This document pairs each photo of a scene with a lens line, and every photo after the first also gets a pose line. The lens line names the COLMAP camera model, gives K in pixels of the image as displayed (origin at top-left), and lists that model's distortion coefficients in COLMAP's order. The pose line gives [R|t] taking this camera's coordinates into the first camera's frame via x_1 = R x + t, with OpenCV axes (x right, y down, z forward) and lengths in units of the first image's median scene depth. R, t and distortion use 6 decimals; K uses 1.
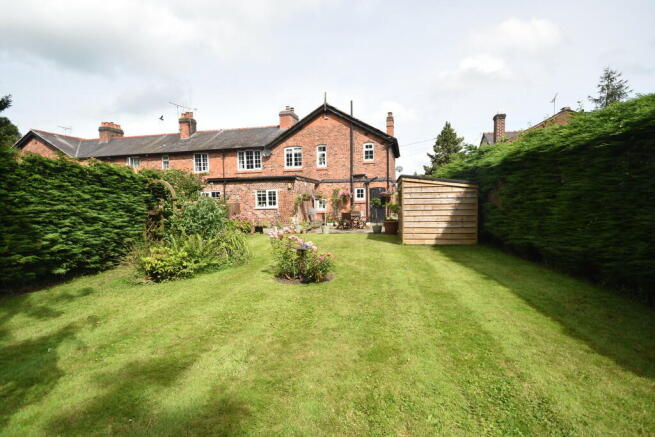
lens RADIAL K [[327.5, 0, 326.9], [0, 327.5, 218.1], [0, 0, 1]] dist [0.019133, 0.000649]
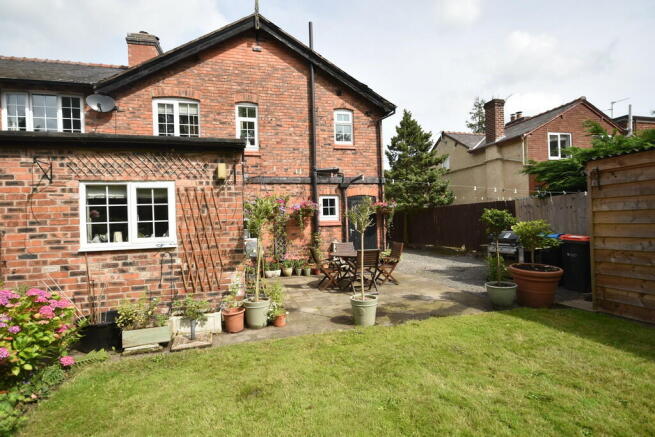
lens RADIAL K [[327.5, 0, 328.5], [0, 327.5, 220.8], [0, 0, 1]] dist [0.019133, 0.000649]
pose [[0.881672, -0.009050, 0.471775, -0.139437], [0.041055, 0.997496, -0.057591, -0.024943], [-0.470073, 0.070145, 0.879836, 0.559342]]
